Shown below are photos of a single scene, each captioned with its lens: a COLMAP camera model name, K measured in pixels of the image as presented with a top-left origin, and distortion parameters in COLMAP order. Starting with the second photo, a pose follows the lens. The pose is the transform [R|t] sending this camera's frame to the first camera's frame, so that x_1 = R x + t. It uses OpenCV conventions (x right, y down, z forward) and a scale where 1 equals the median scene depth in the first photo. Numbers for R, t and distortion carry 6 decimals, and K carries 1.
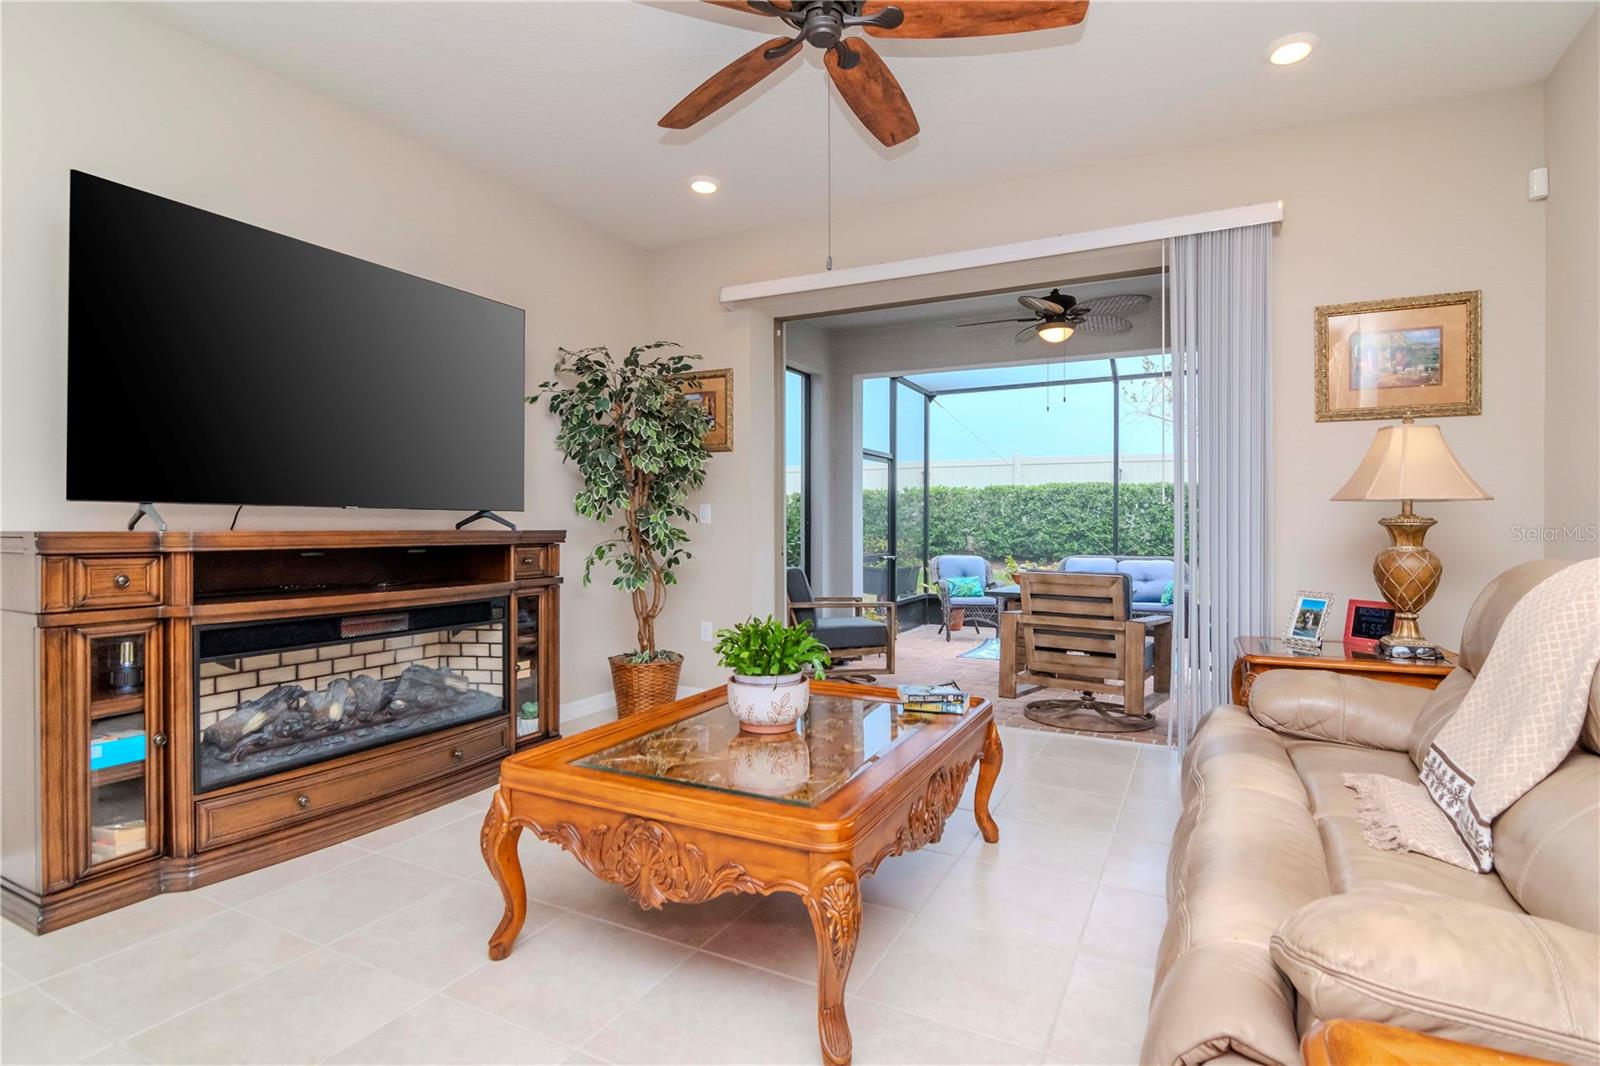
lens RADIAL K [[783.5, 0, 811.7], [0, 783.5, 533.6], [0, 0, 1]] dist [-0.002151, 0.000241]
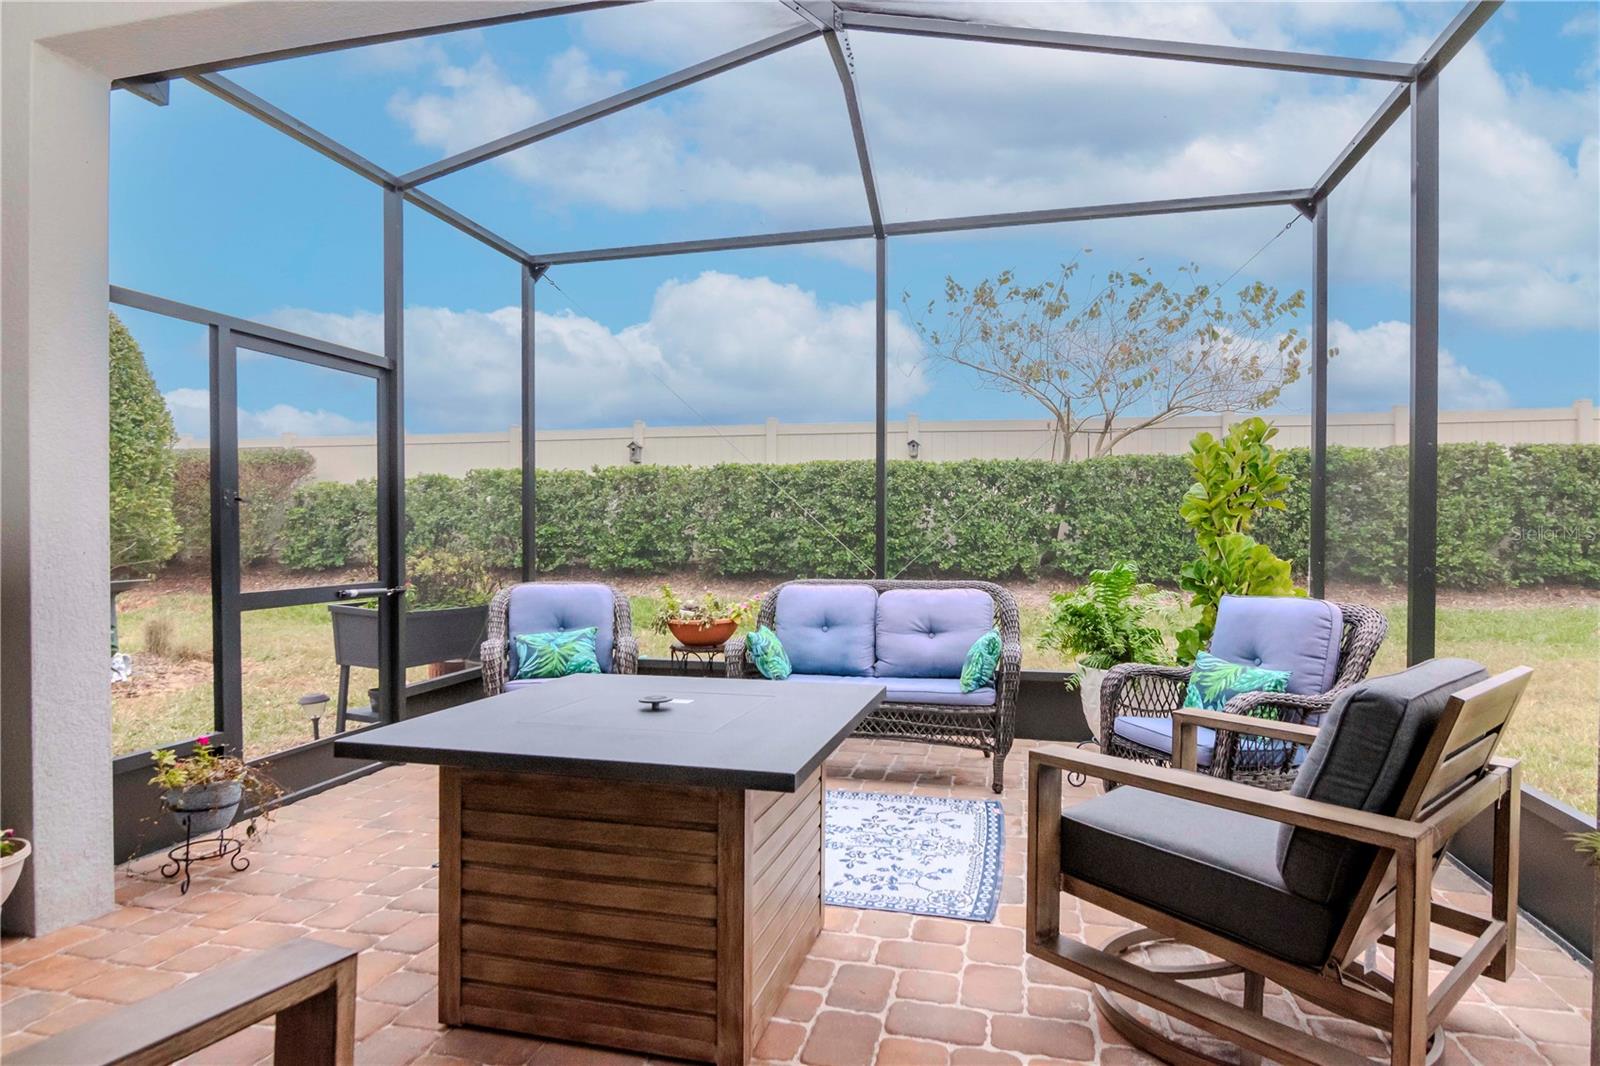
lens RADIAL K [[857.8, 0, 784.0], [0, 857.8, 536.3], [0, 0, 1]] dist [-0.017239, -0.000595]
pose [[0.981623, -0.004950, 0.190764, 0.229538], [0.005701, 0.999978, -0.003385, 0.002569], [-0.190743, 0.004411, 0.981630, 0.482161]]
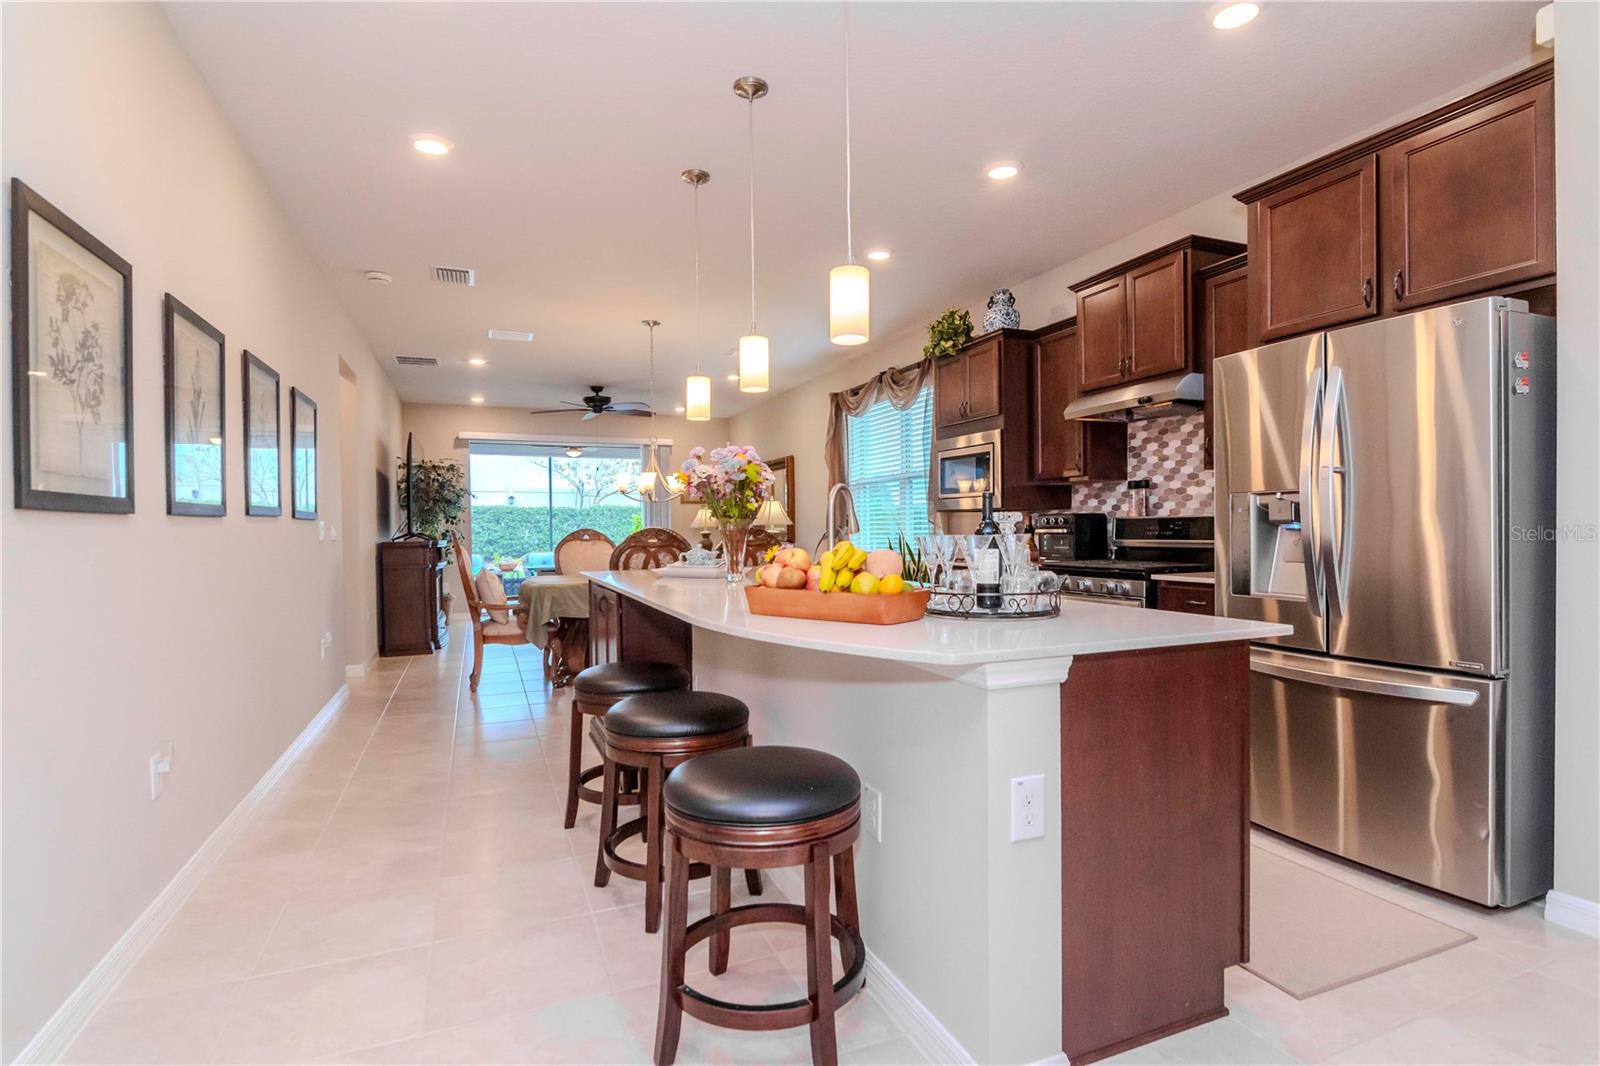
lens RADIAL K [[776.5, 0, 800.9], [0, 776.5, 537.9], [0, 0, 1]] dist [-0.000114, -0.008712]
pose [[0.652258, -0.019016, 0.757758, -0.603239], [0.023060, 0.999720, 0.005239, 0.000619], [-0.757646, 0.014057, 0.652515, -0.612033]]
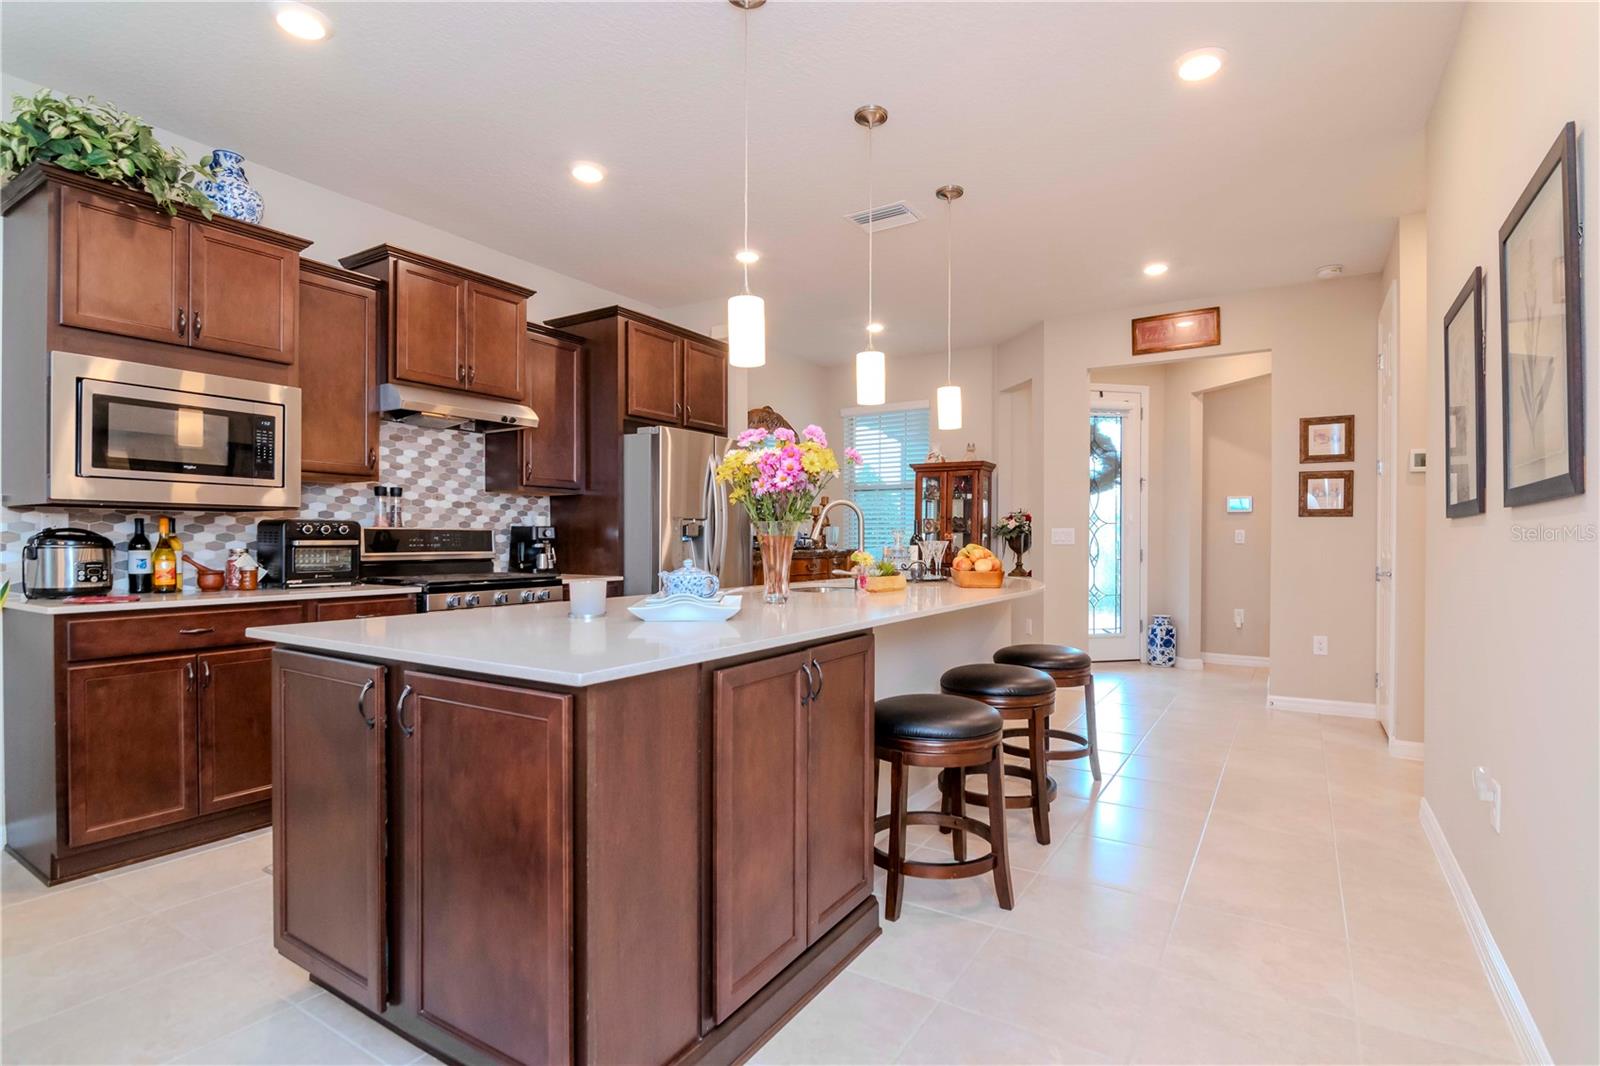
lens RADIAL K [[782.8, 0, 810.5], [0, 782.8, 539.3], [0, 0, 1]] dist [-0.002659, -0.000726]
pose [[-0.995966, -0.004570, 0.089611, -0.373336], [-0.003365, 0.999902, 0.013601, -0.005321], [-0.089665, 0.013244, -0.995884, -0.041926]]
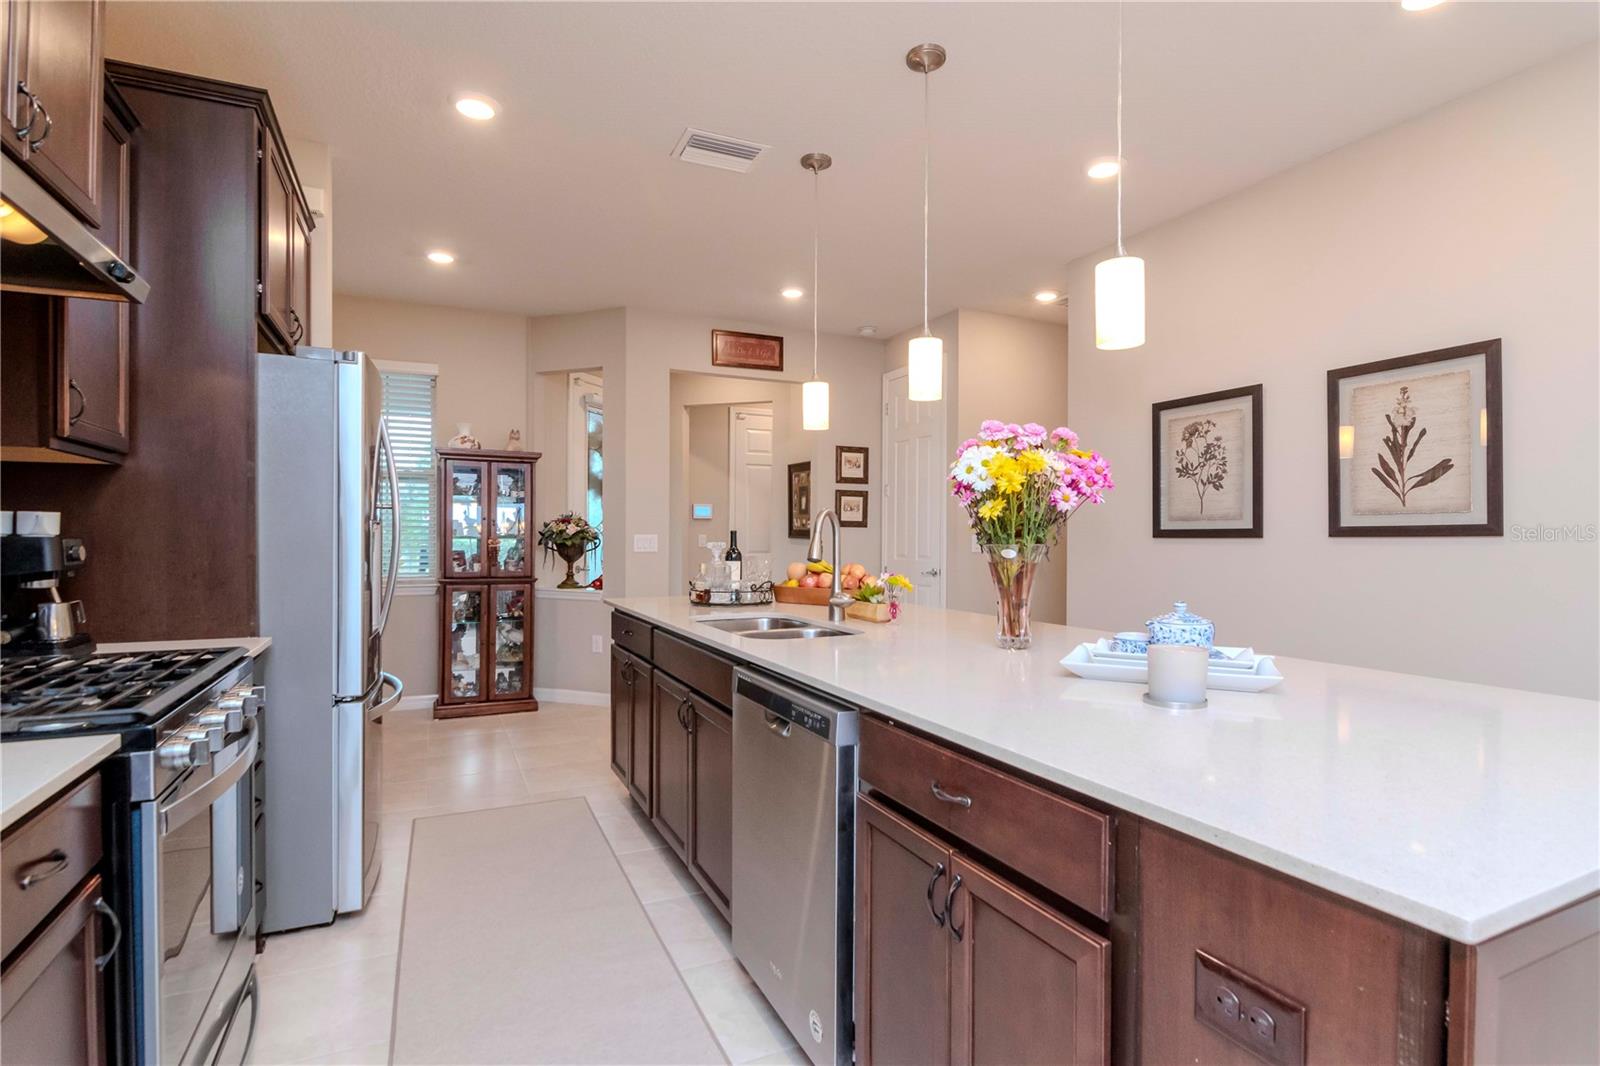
lens RADIAL K [[776.5, 0, 800.9], [0, 776.5, 537.9], [0, 0, 1]] dist [-0.000114, -0.008712]
pose [[-0.618266, -0.002426, -0.785965, -0.115770], [-0.014201, 0.999866, 0.008085, -0.010591], [0.785841, 0.016161, -0.618218, -0.245360]]
